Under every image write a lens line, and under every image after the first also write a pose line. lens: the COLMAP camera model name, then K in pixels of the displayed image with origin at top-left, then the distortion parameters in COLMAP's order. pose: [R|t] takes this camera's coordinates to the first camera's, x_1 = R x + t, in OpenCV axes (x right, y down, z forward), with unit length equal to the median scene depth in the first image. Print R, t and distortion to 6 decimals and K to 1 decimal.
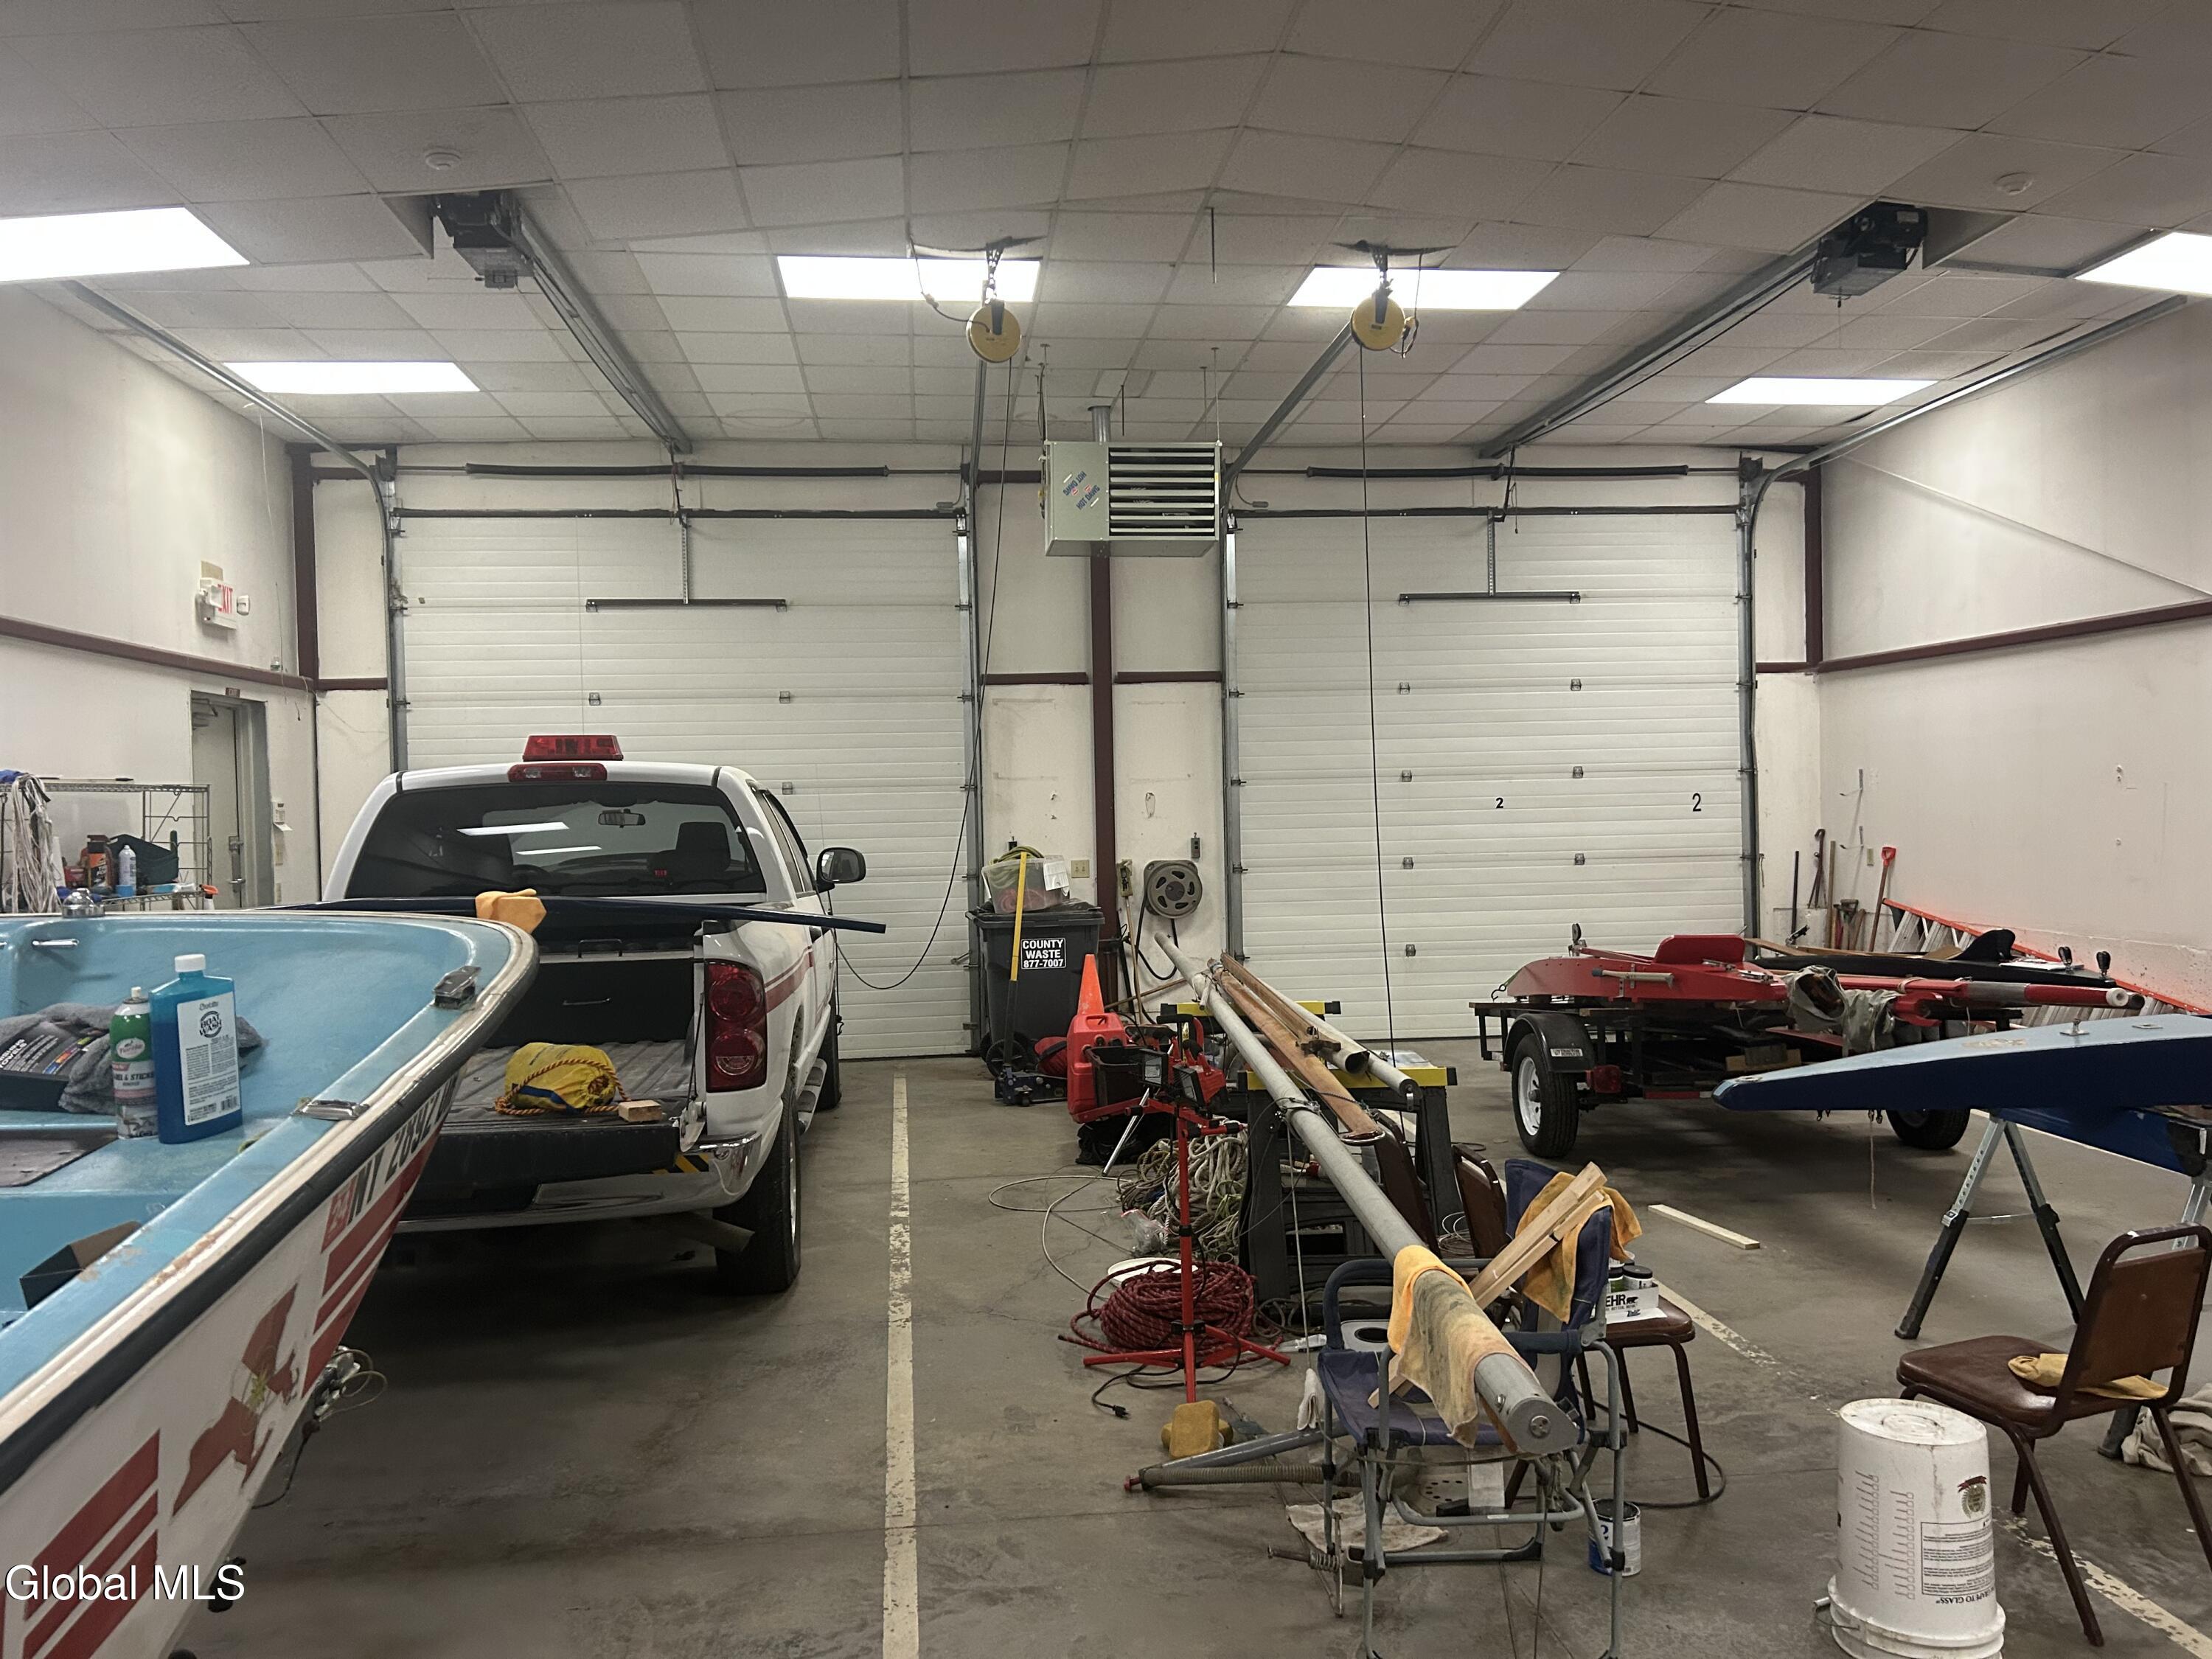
lens RADIAL K [[1632.9, 0, 1106.0], [0, 1632.9, 829.5], [0, 0, 1]] dist [0.049019, -0.003732]
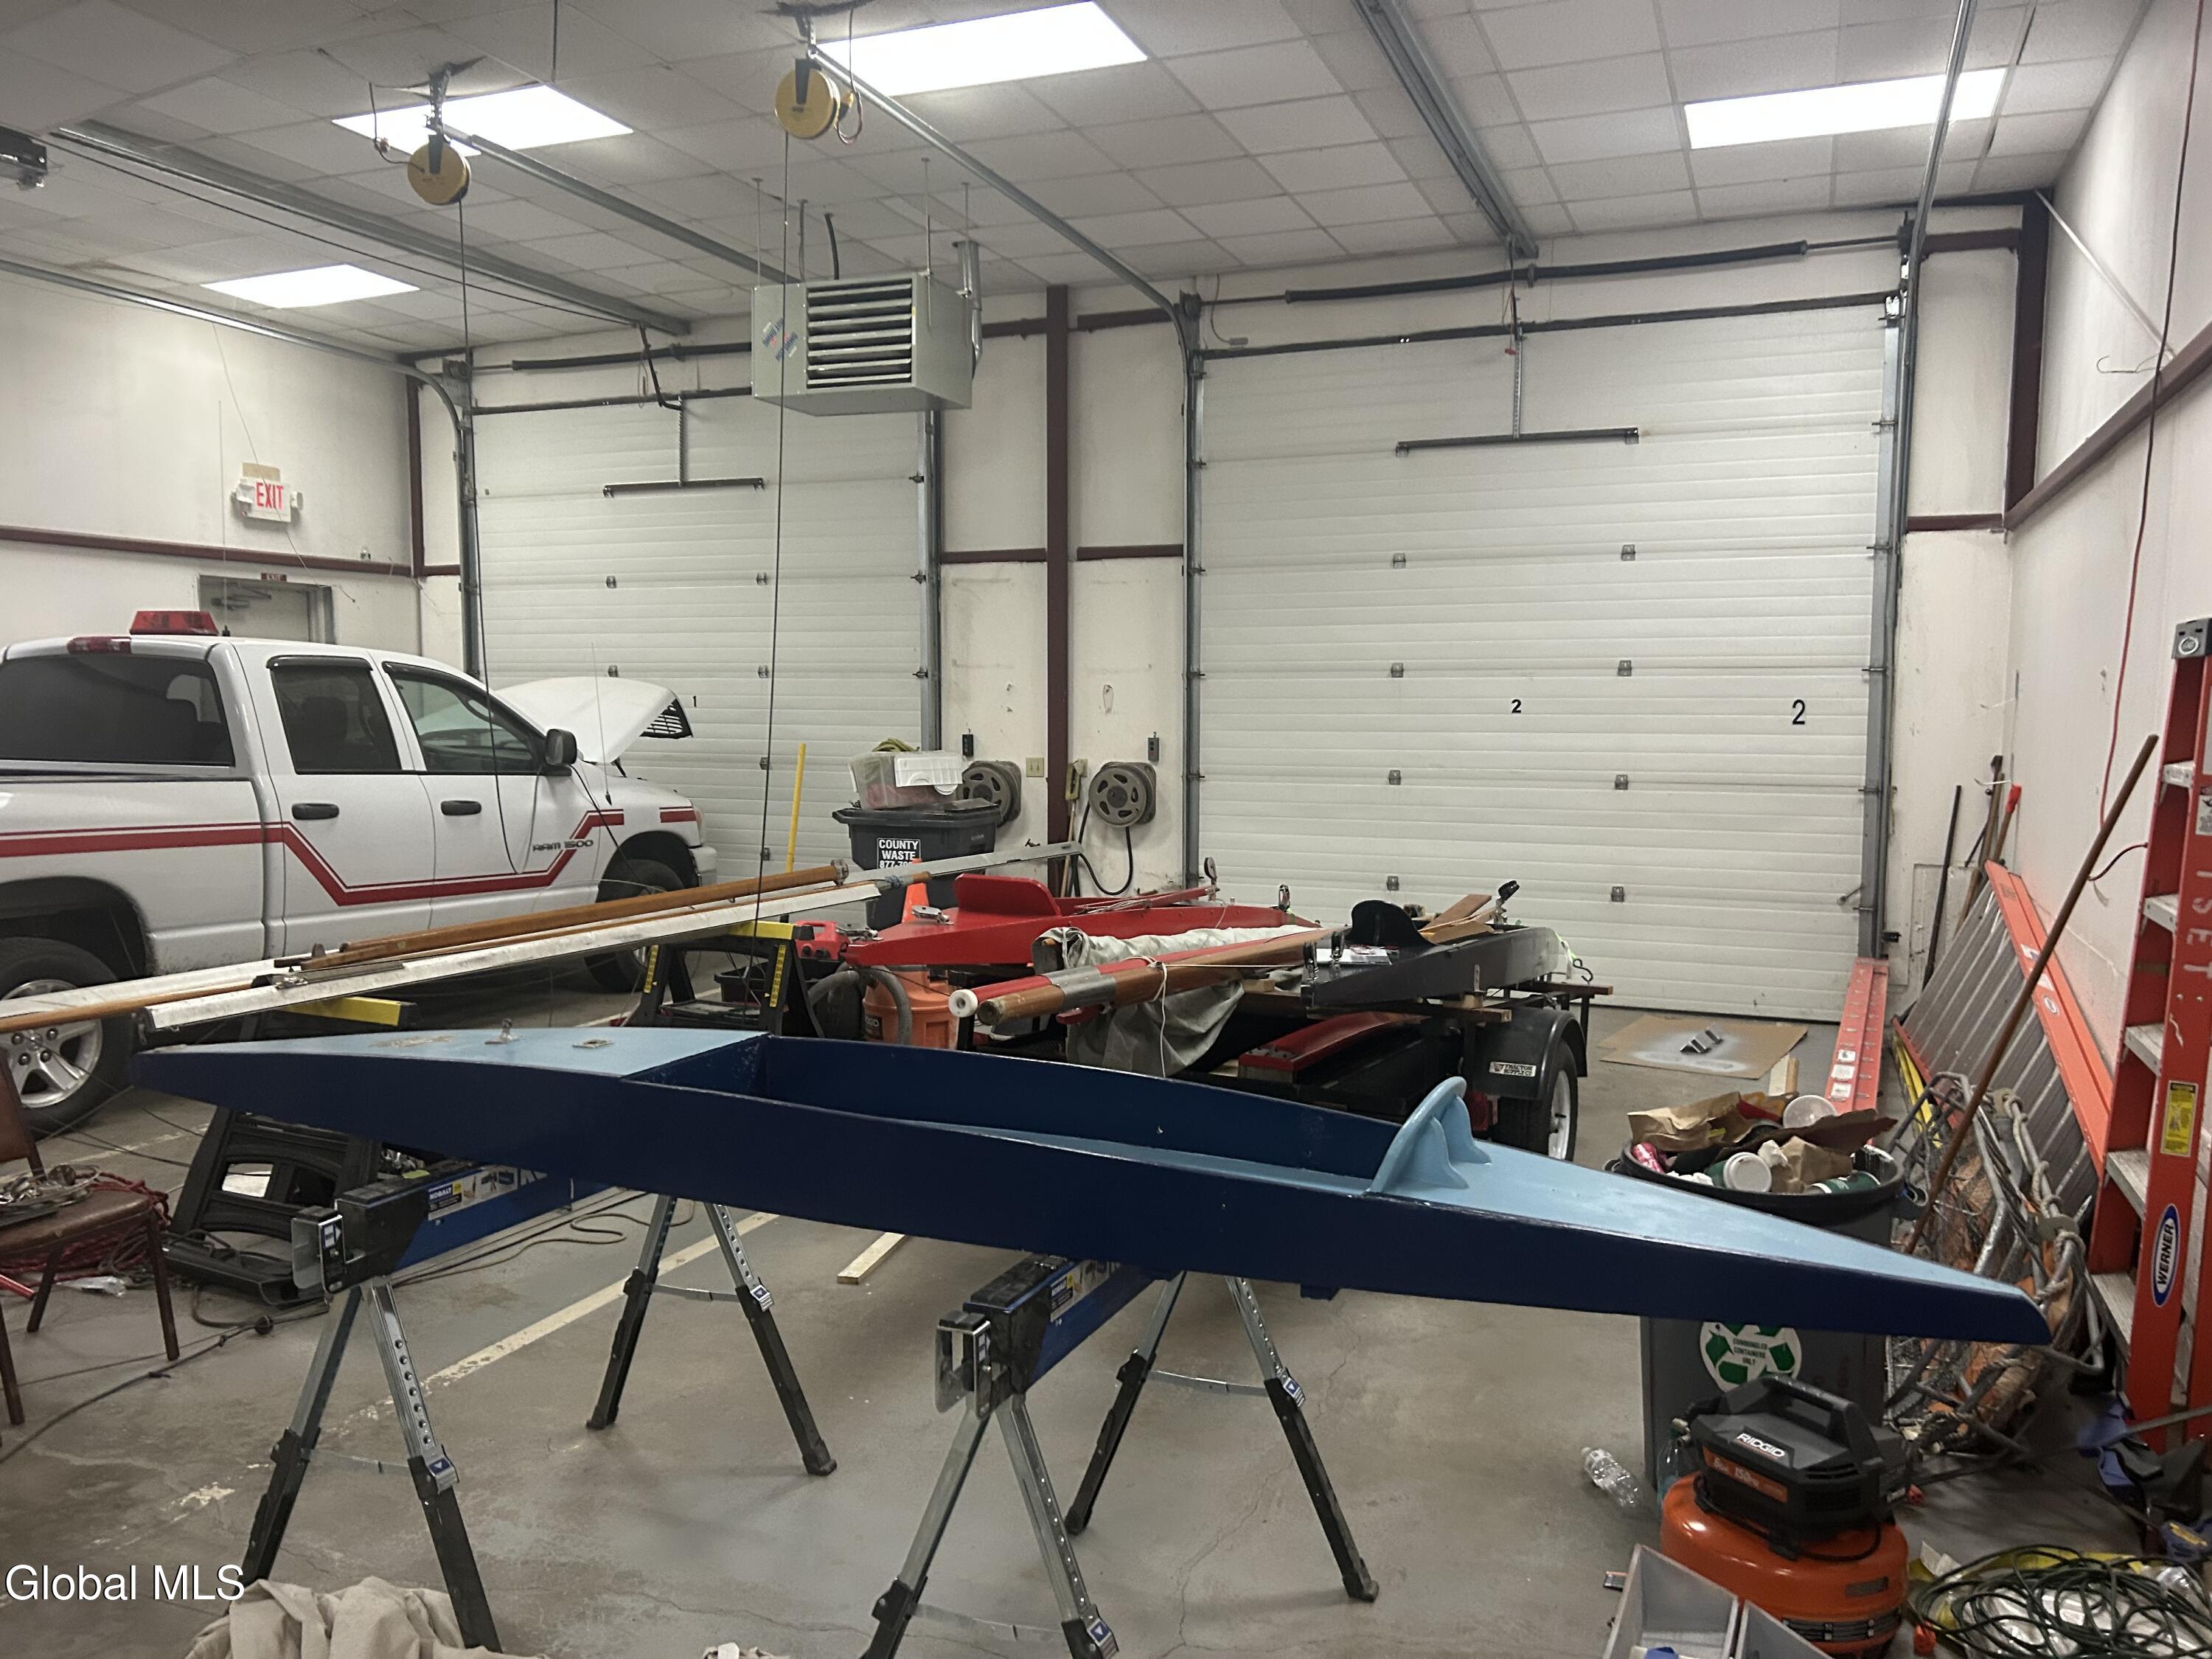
lens RADIAL K [[1676.4, 0, 1107.5], [0, 1676.4, 843.4], [0, 0, 1]] dist [0.047001, -0.048380]
pose [[0.880135, 0.063587, -0.470446, 0.462389], [-0.031738, 0.996653, 0.075334, -0.005284], [0.473662, -0.051373, 0.879207, 0.198687]]
